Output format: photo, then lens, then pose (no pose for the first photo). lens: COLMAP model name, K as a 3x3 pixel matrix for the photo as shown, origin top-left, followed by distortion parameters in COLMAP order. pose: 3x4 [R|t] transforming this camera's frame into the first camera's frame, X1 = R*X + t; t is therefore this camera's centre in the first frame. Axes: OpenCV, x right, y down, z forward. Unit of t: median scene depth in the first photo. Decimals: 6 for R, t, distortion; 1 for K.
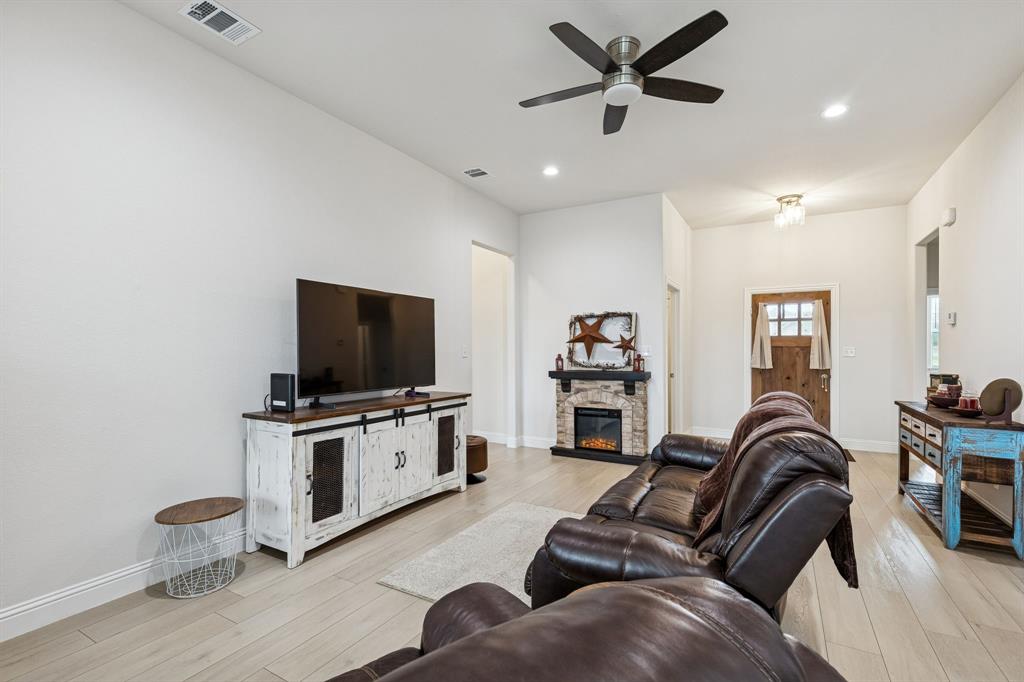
lens RADIAL K [[461.6, 0, 517.8], [0, 461.6, 348.8], [0, 0, 1]] dist [0.010116, -0.002410]
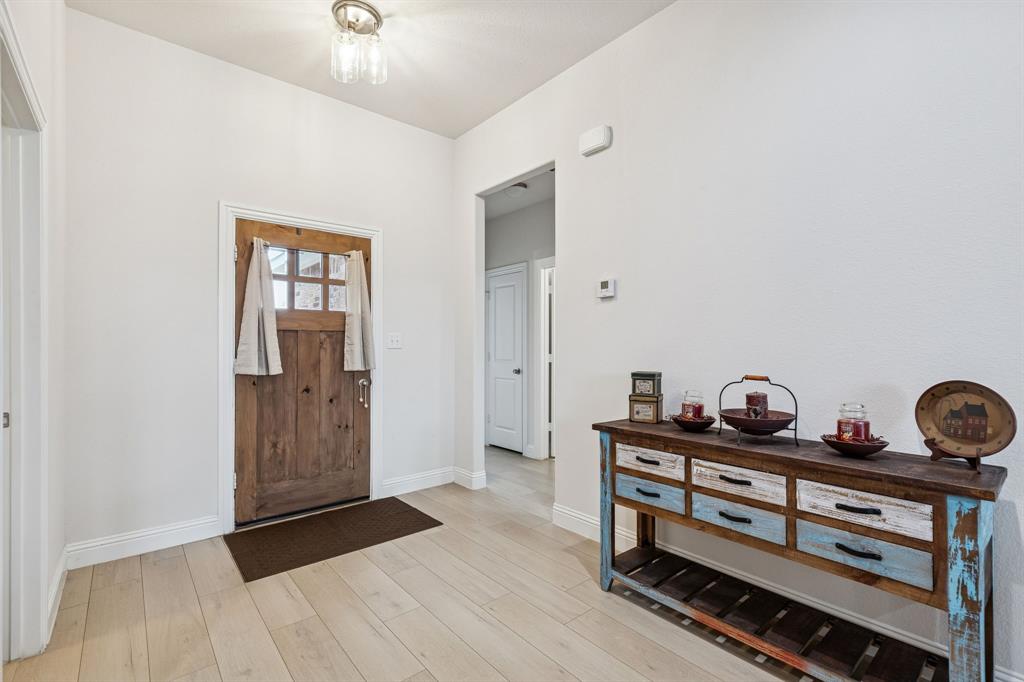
lens RADIAL K [[461.6, 0, 513.4], [0, 461.6, 339.9], [0, 0, 1]] dist [0.010116, -0.002410]
pose [[0.347523, 0.008301, 0.937635, 0.197019], [-0.000591, 0.999963, -0.008634, 0.011668], [-0.937671, 0.002446, 0.347515, 0.689065]]
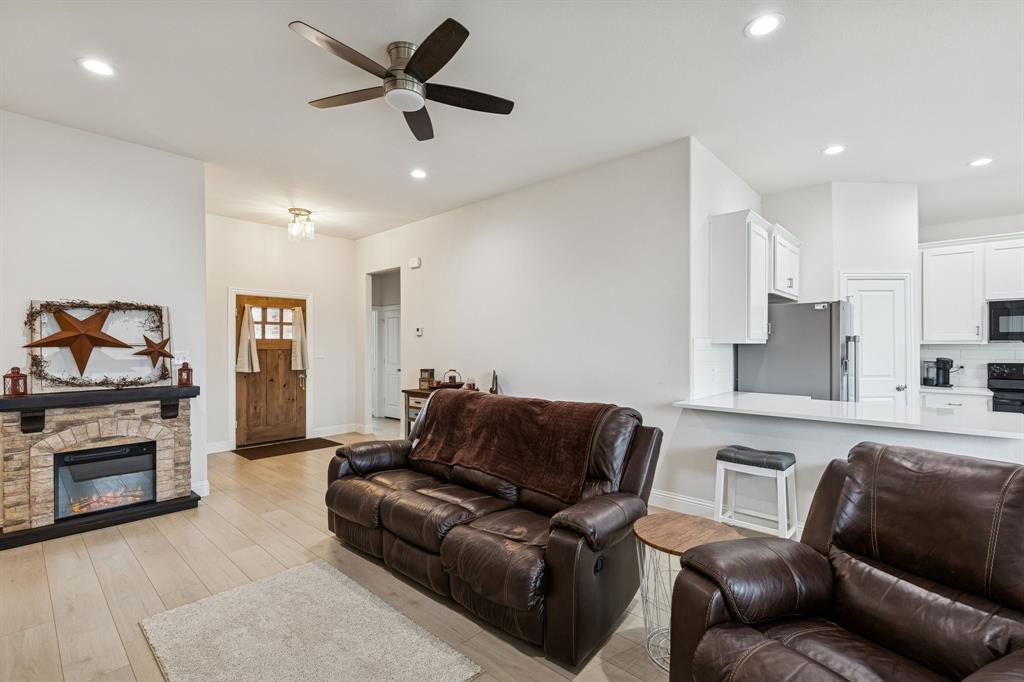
lens RADIAL K [[461.6, 0, 515.2], [0, 461.6, 344.2], [0, 0, 1]] dist [0.010116, -0.002410]
pose [[0.221457, 0.002606, 0.975167, -0.345779], [0.000391, 0.999996, -0.002761, -0.015895], [-0.975170, 0.000992, 0.221455, 0.283827]]
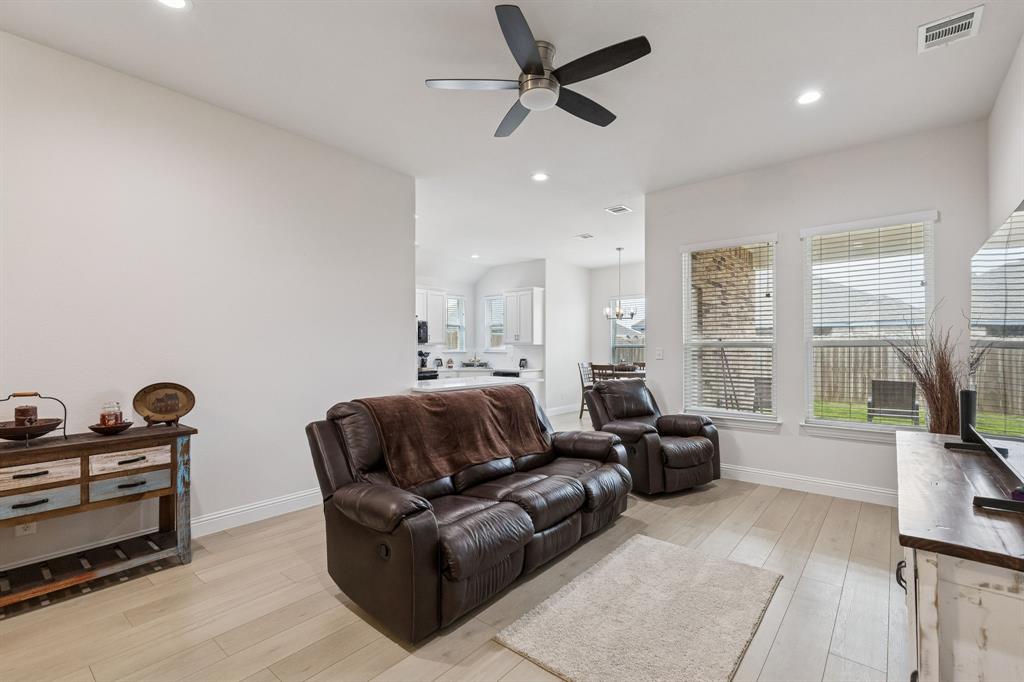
lens RADIAL K [[461.6, 0, 513.4], [0, 461.6, 344.3], [0, 0, 1]] dist [0.010116, -0.002410]
pose [[-0.983014, 0.003013, 0.183508, 0.050333], [0.001593, 0.999968, -0.007886, -0.006458], [-0.183526, -0.007459, -0.982987, 0.994189]]
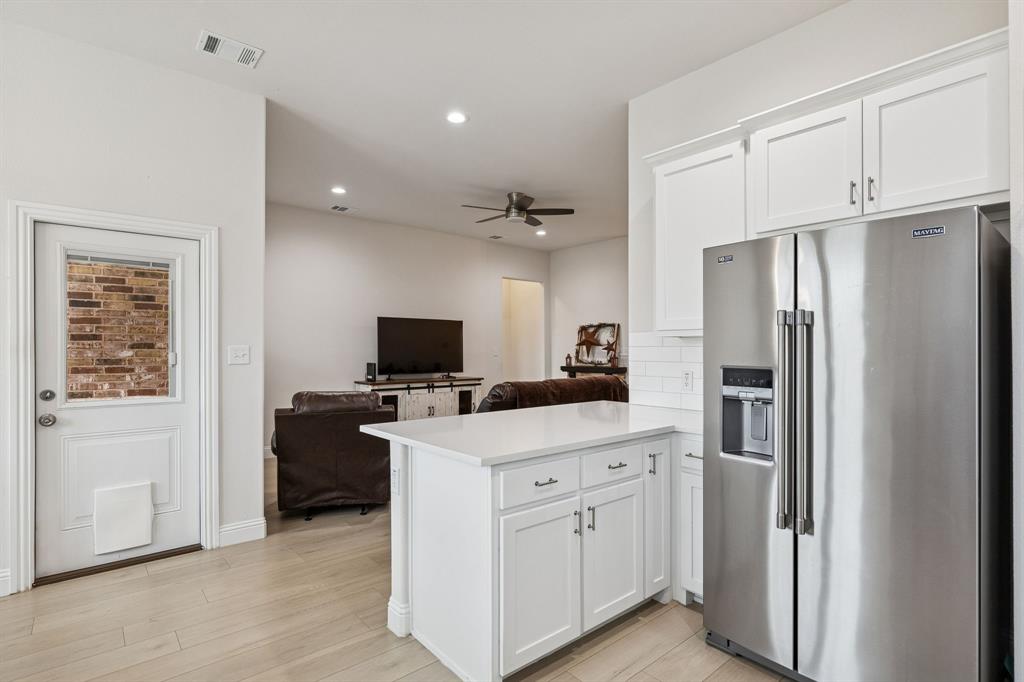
lens RADIAL K [[509.5, 0, 513.0], [0, 509.5, 347.9], [0, 0, 1]] dist [0.000882, -0.000279]
pose [[0.937426, -0.001847, -0.348180, 0.481469], [0.001601, 0.999998, -0.000995, -0.005735], [0.348181, 0.000375, 0.937427, -0.501341]]
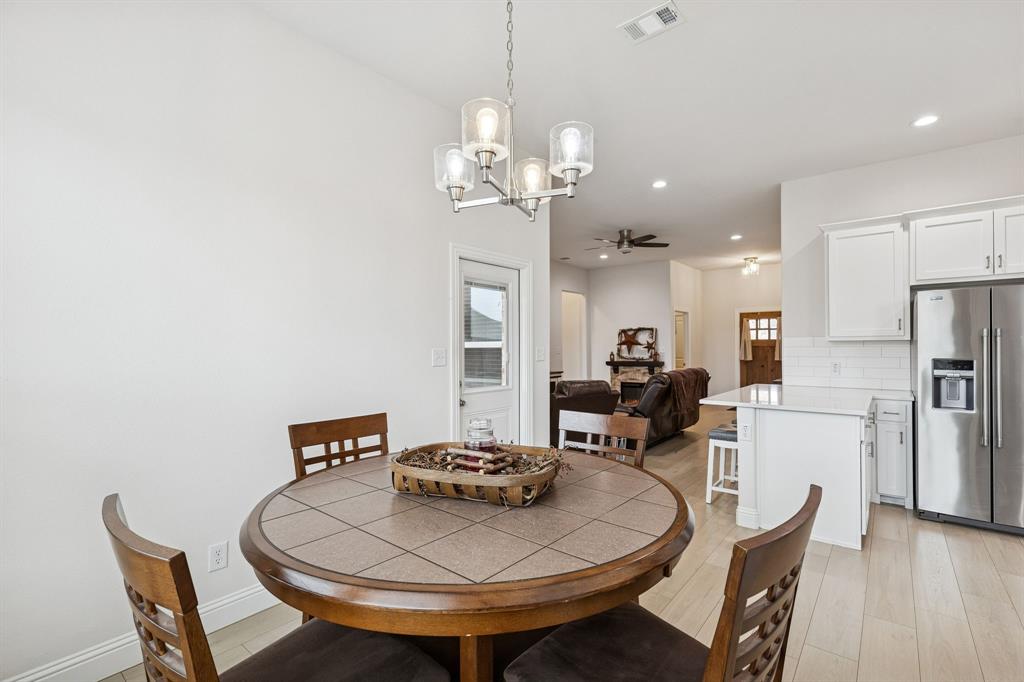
lens RADIAL K [[461.6, 0, 514.6], [0, 461.6, 343.2], [0, 0, 1]] dist [0.010116, -0.002410]
pose [[0.984754, -0.006907, -0.173816, 0.032475], [0.005933, 0.999964, -0.006124, -0.012574], [0.173852, 0.004999, 0.984759, -0.807100]]
